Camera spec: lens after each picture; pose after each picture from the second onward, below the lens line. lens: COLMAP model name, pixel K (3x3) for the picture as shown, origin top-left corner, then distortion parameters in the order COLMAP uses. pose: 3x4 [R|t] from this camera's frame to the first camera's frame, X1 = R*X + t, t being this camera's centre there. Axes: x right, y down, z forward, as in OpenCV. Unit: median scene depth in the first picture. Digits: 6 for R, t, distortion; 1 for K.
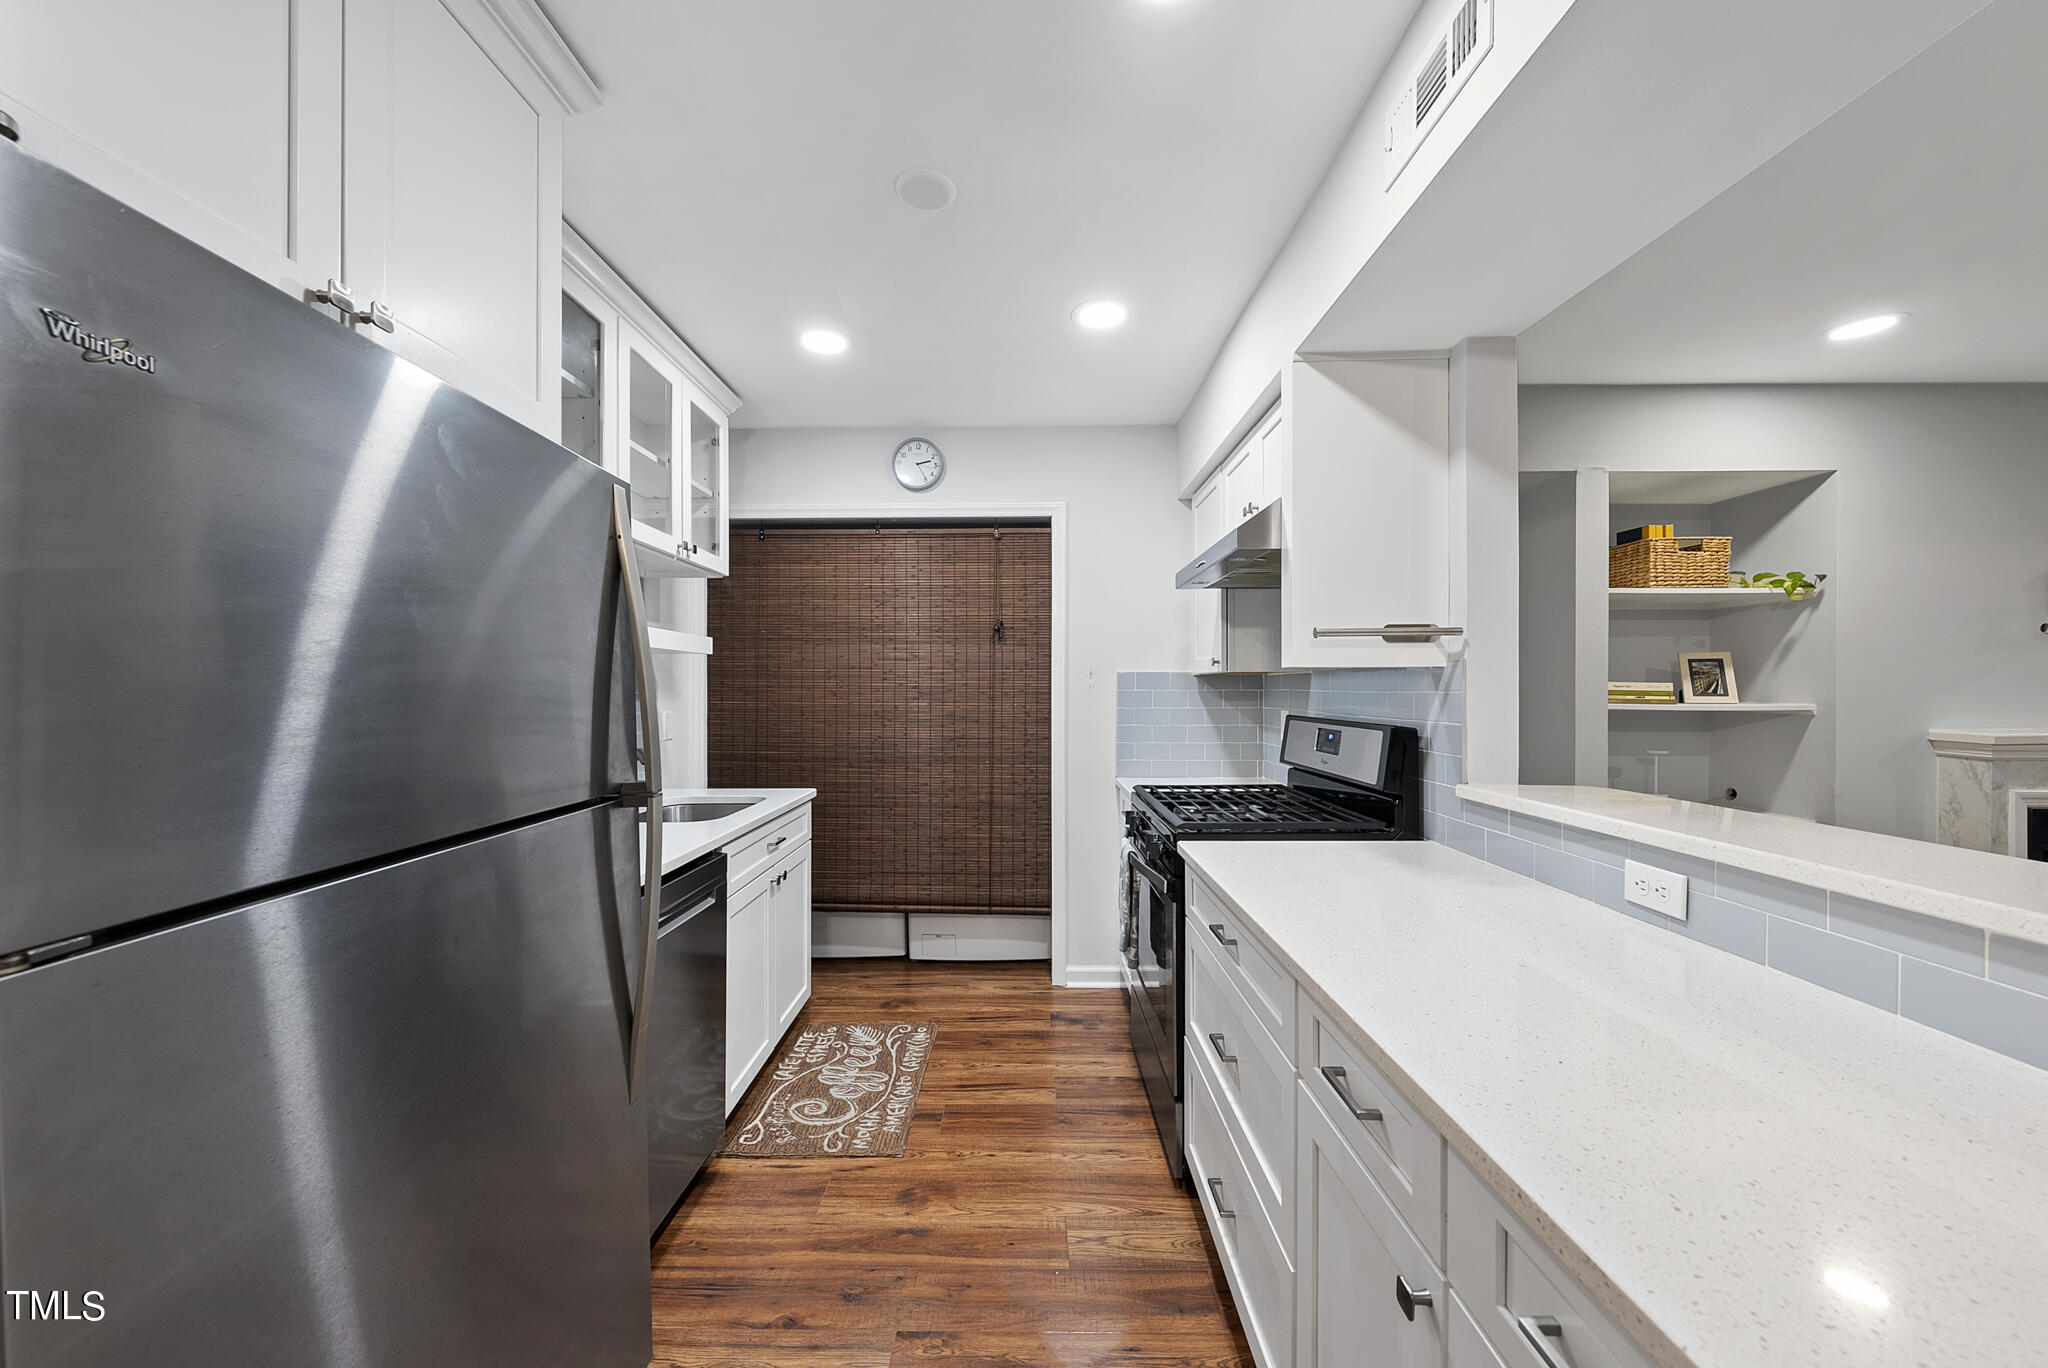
lens RADIAL K [[725.5, 0, 1022.0], [0, 725.5, 691.1], [0, 0, 1]] dist [0.000136, -0.000112]
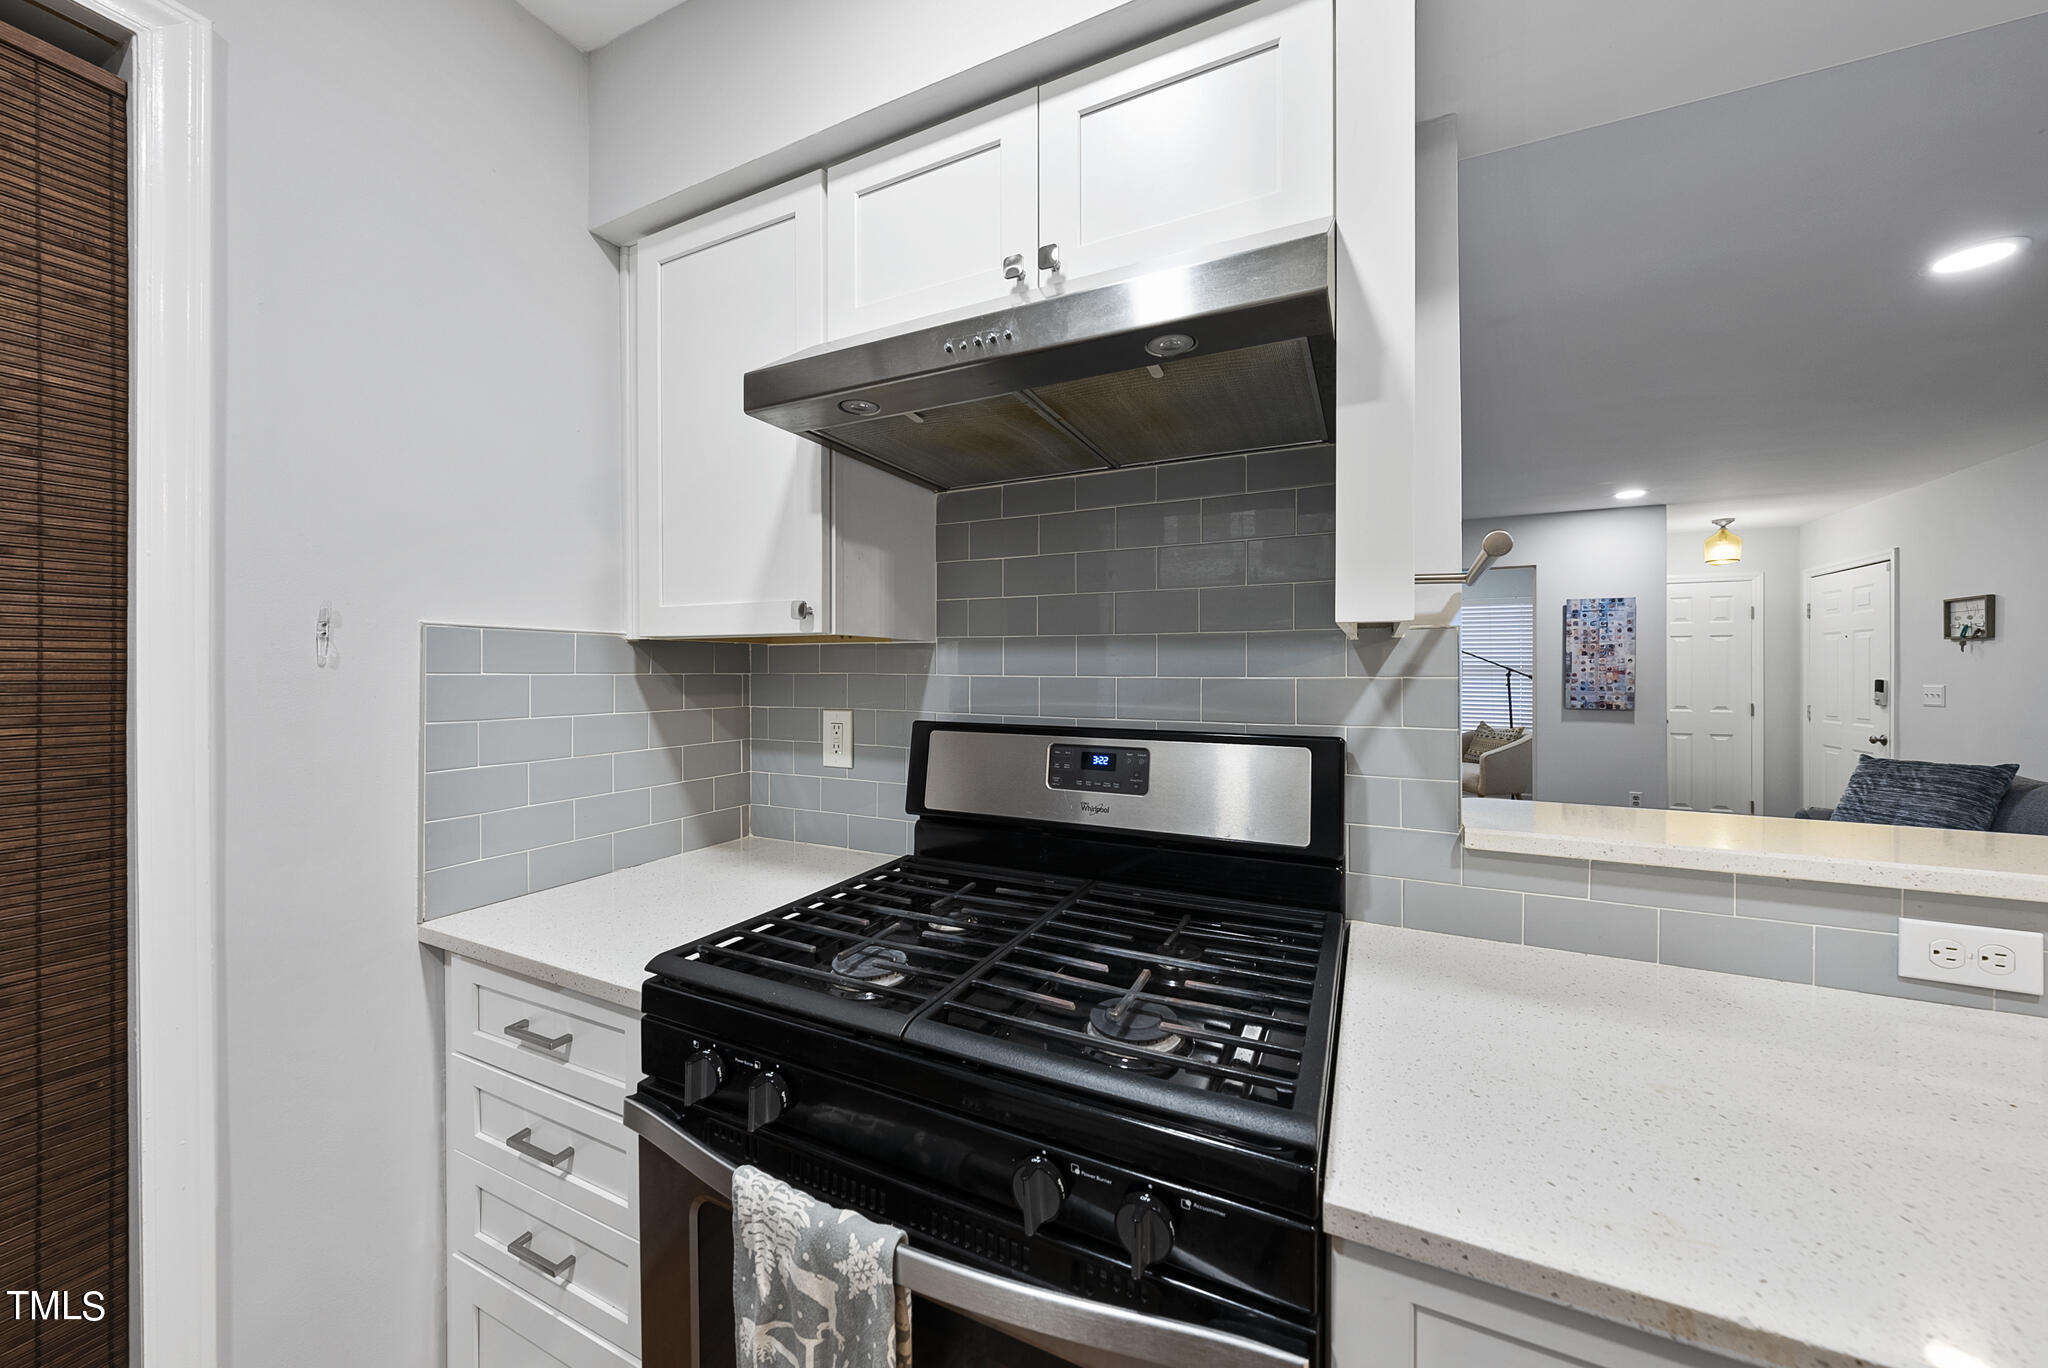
lens RADIAL K [[701.9, 0, 1015.5], [0, 701.9, 679.9], [0, 0, 1]] dist [-0.000546, -0.000048]
pose [[0.446604, -0.009977, 0.894676, -0.057337], [0.005839, 0.999949, 0.008236, -0.000401], [-0.894712, 0.001546, 0.446640, 0.704622]]
